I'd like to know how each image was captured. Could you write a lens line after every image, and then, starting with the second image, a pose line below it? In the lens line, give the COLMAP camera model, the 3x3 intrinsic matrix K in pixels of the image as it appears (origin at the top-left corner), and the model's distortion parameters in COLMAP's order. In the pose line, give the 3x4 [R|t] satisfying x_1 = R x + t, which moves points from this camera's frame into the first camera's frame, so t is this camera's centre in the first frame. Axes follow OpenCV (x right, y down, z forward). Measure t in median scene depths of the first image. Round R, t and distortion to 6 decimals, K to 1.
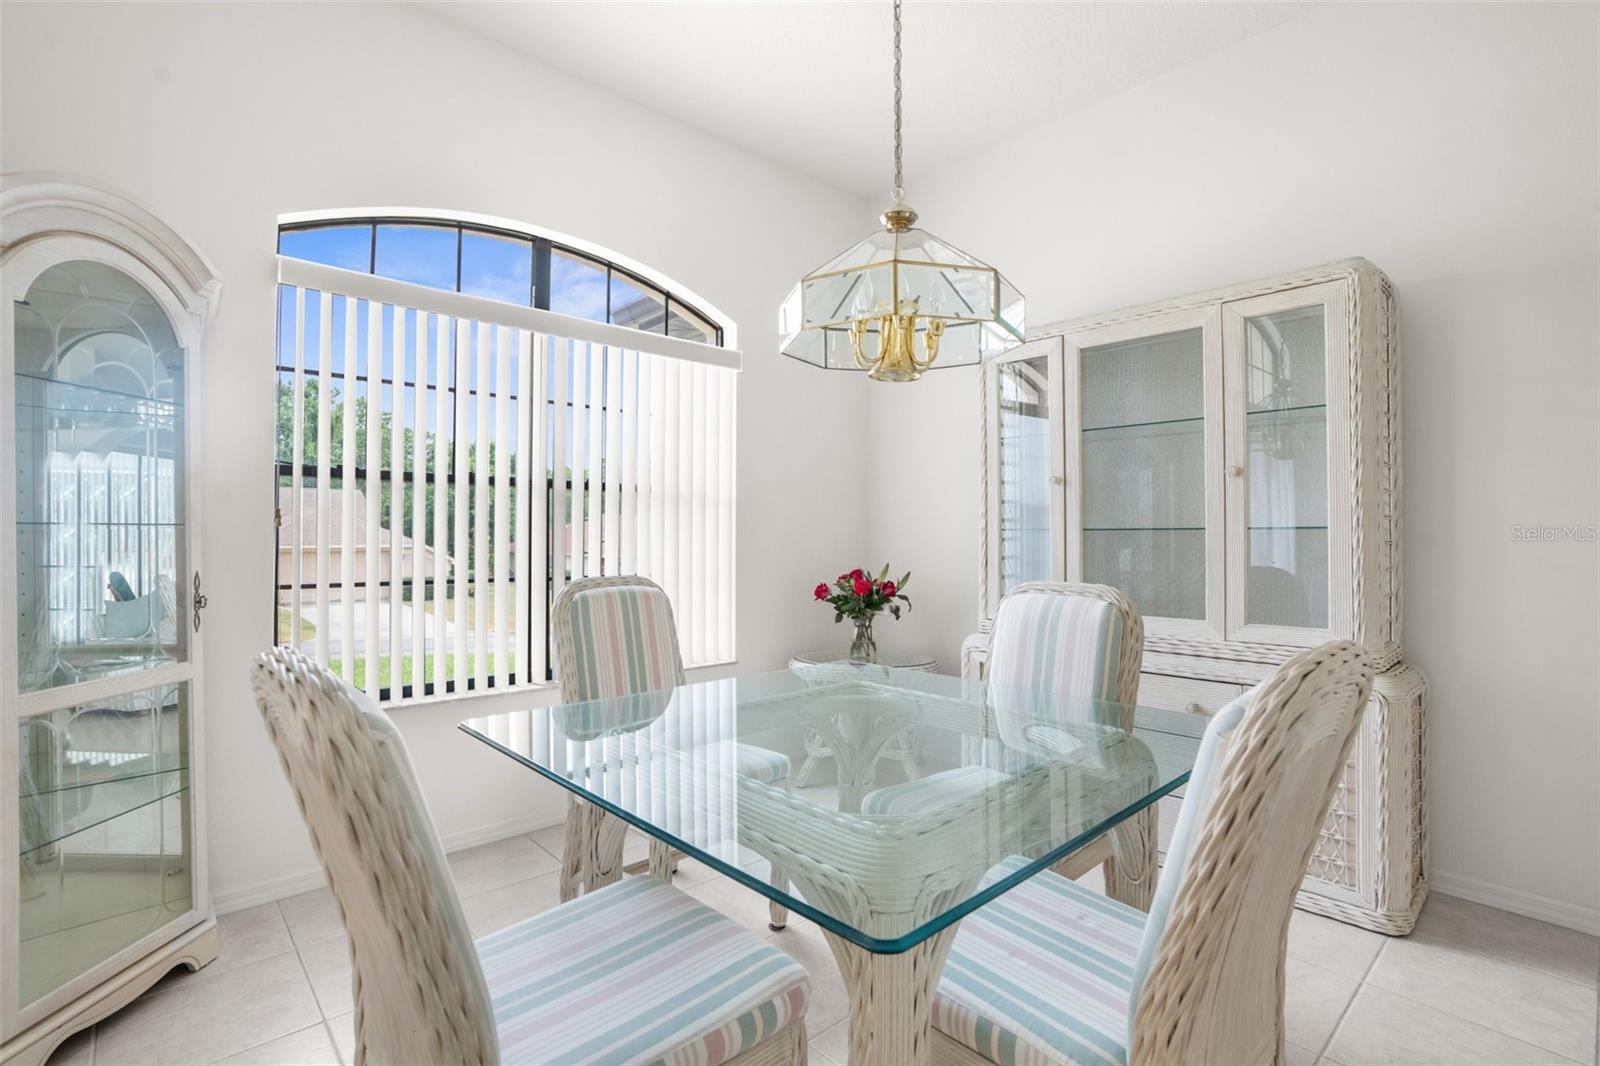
lens RADIAL K [[718.4, 0, 806.5], [0, 718.4, 530.6], [0, 0, 1]] dist [-0.002156, 0.002210]
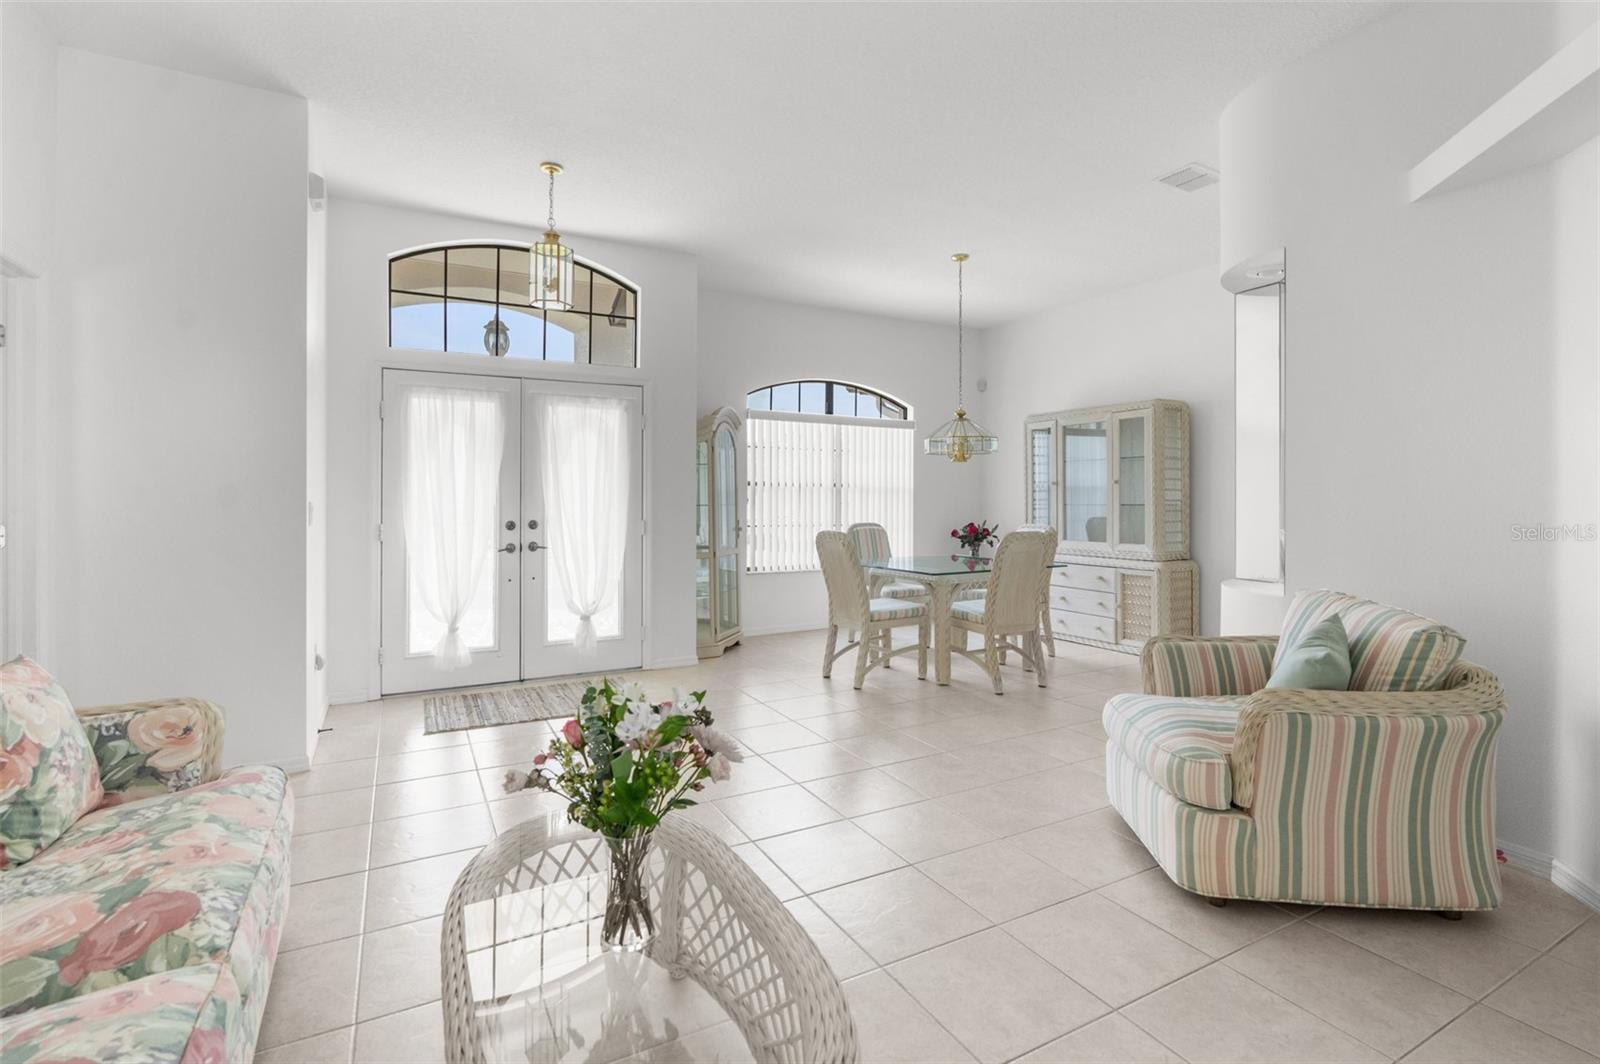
lens RADIAL K [[718.4, 0, 805.9], [0, 718.4, 496.6], [0, 0, 1]] dist [-0.002156, 0.002210]
pose [[0.969016, -0.000986, -0.246996, 0.121843], [0.001310, 0.999998, 0.001148, -0.025072], [0.246994, -0.001436, 0.969016, -1.157113]]
